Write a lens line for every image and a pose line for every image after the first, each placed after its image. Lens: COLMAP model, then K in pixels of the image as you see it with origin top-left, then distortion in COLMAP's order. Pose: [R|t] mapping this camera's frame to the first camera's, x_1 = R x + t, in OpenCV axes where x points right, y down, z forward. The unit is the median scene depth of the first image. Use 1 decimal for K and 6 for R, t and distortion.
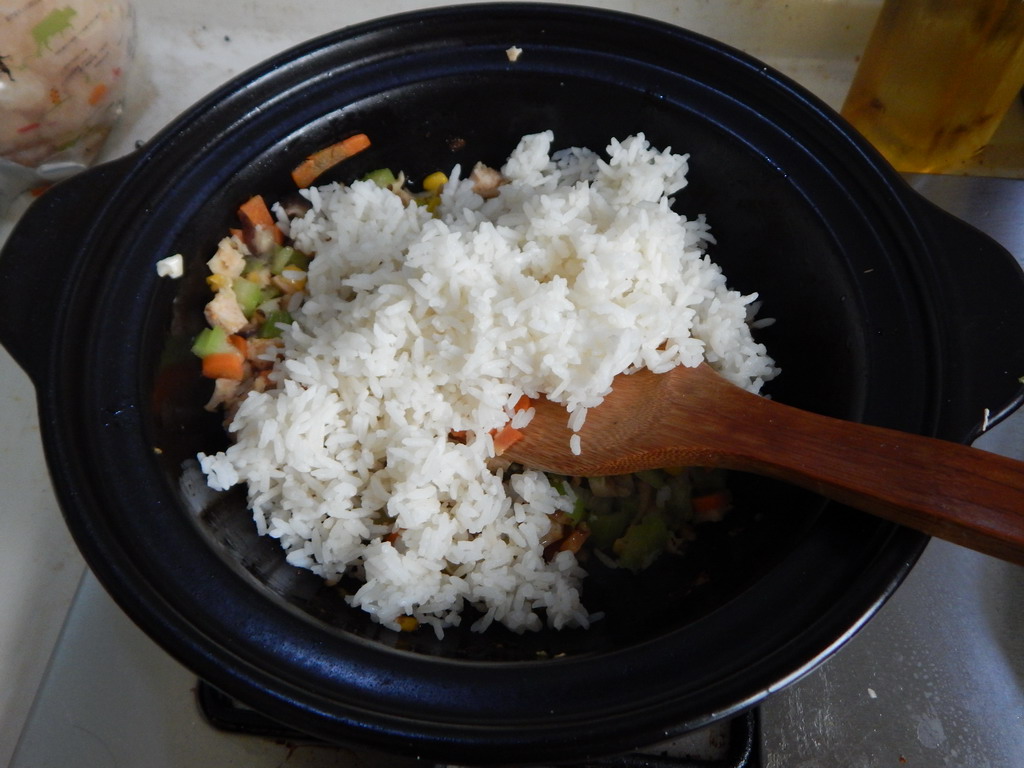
lens RADIAL K [[855.9, 0, 509.4], [0, 855.9, 386.5], [0, 0, 1]] dist [0.003164, -0.016033]
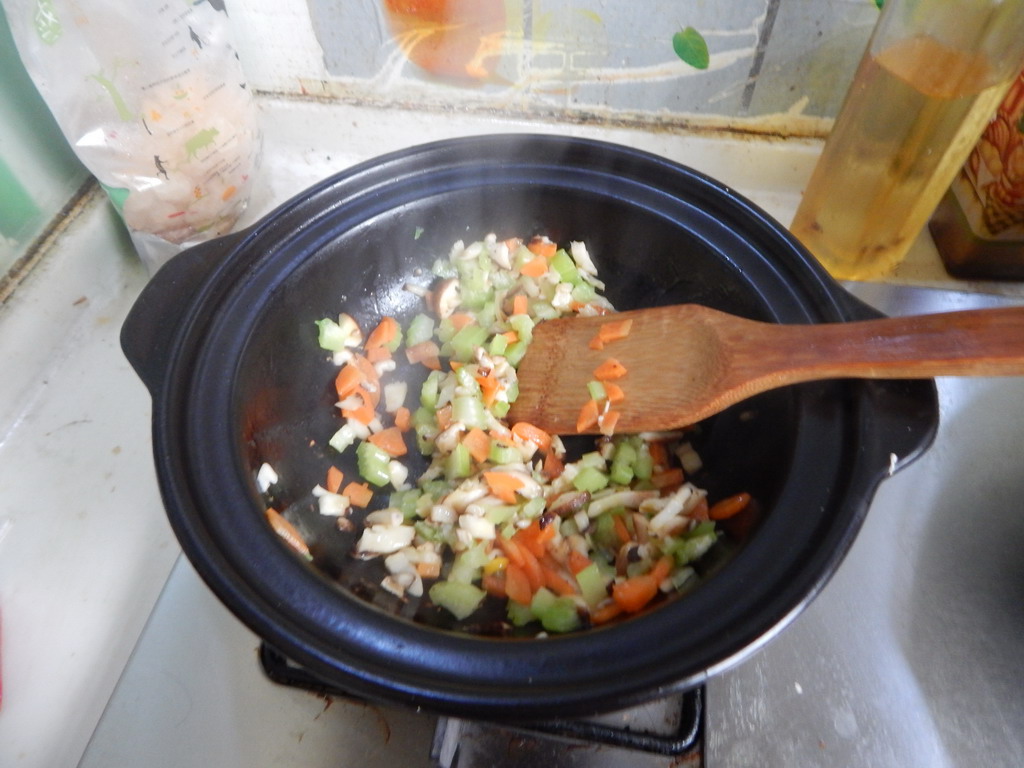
lens RADIAL K [[656.9, 0, 510.9], [0, 656.9, 385.7], [0, 0, 1]] dist [-0.024520, -0.001264]
pose [[0.997893, 0.054455, -0.035271, 0.020046], [-0.057021, 0.995448, -0.076362, 0.020227], [0.030952, 0.078213, 0.996456, 0.020106]]
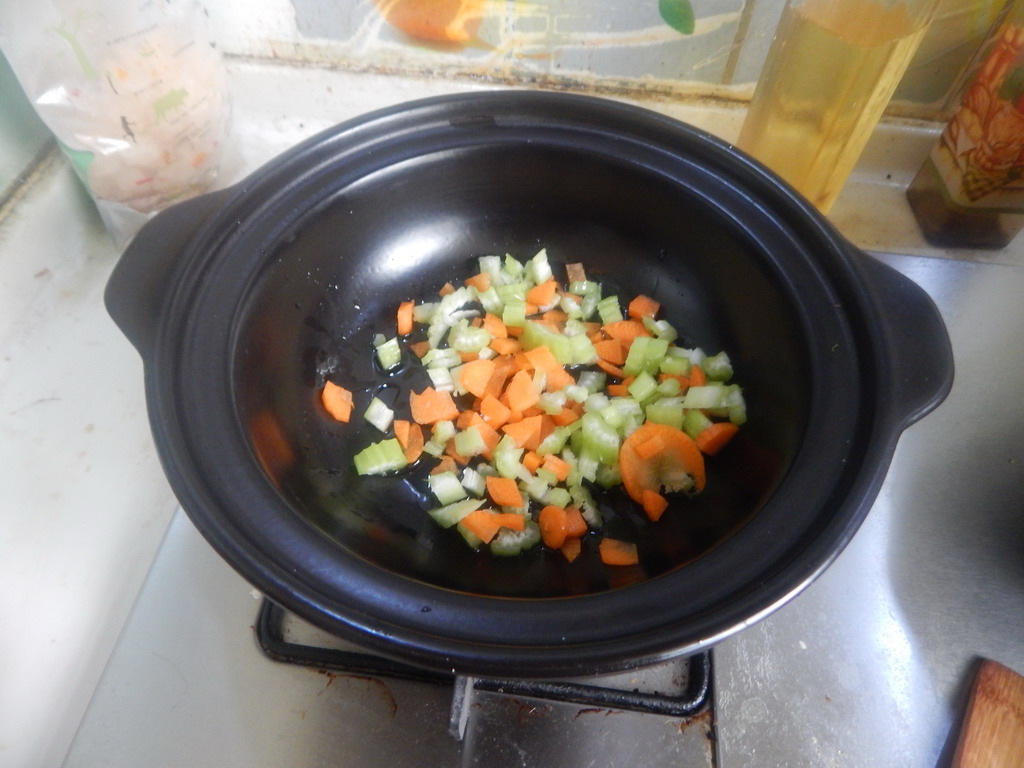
lens RADIAL K [[656.9, 0, 508.5], [0, 656.9, 388.4], [0, 0, 1]] dist [-0.024520, -0.001264]
pose [[0.998937, 0.039251, 0.024186, -0.042165], [-0.037850, 0.997720, -0.055873, 0.056427], [-0.026324, 0.054898, 0.998145, 0.046268]]
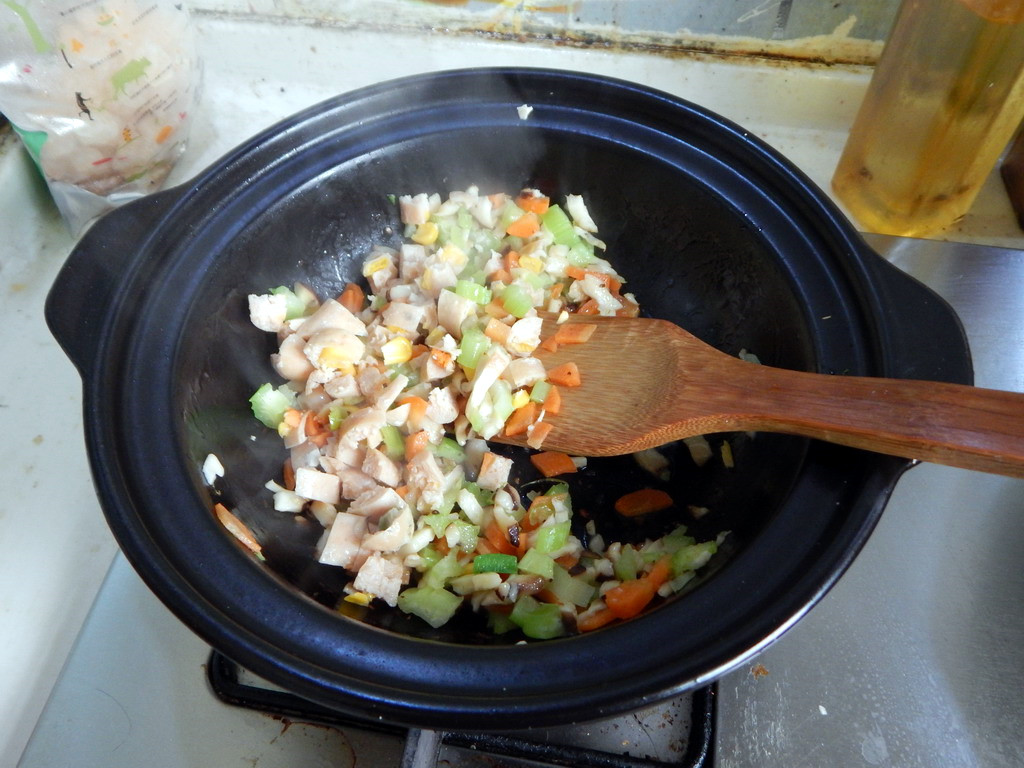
lens RADIAL K [[818.9, 0, 508.6], [0, 818.9, 388.2], [0, 0, 1]] dist [-0.032074, -0.001120]
pose [[0.997689, 0.053979, -0.041262, 0.050402], [-0.055796, 0.997462, -0.044239, 0.021932], [0.038769, 0.046439, 0.998168, -0.053997]]
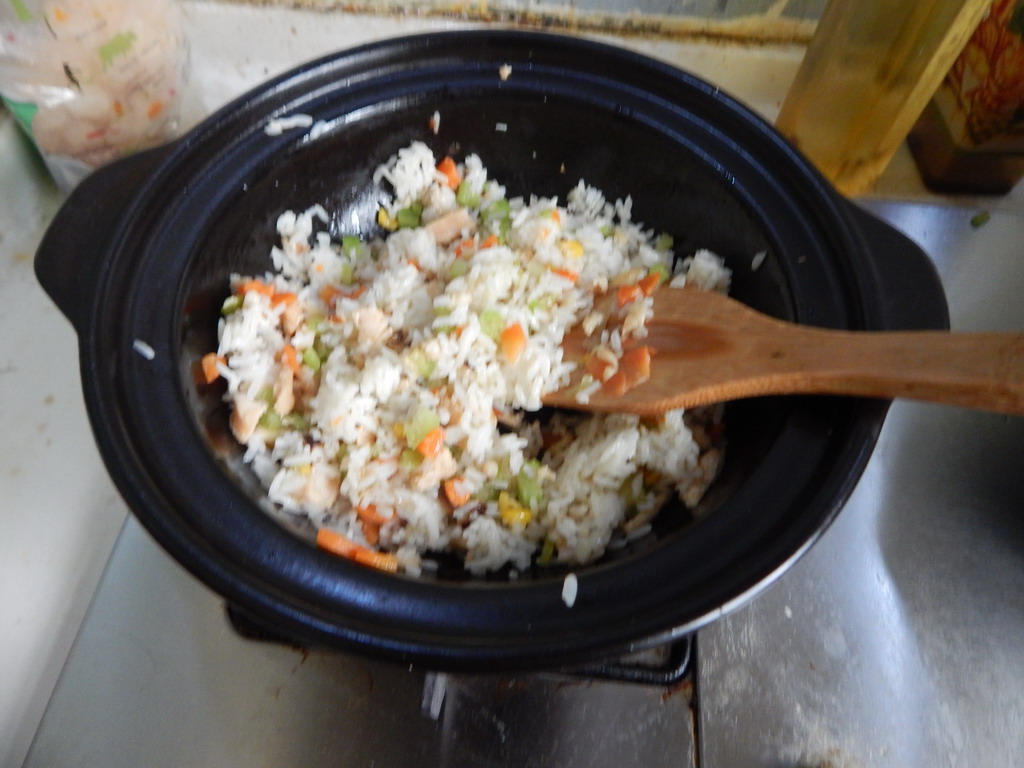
lens RADIAL K [[656.9, 0, 512.3], [0, 656.9, 389.5], [0, 0, 1]] dist [-0.024520, -0.001264]
pose [[0.999103, 0.021035, 0.036743, -0.009458], [-0.021763, 0.999572, 0.019536, 0.033058], [-0.036316, -0.020318, 0.999134, 0.095414]]
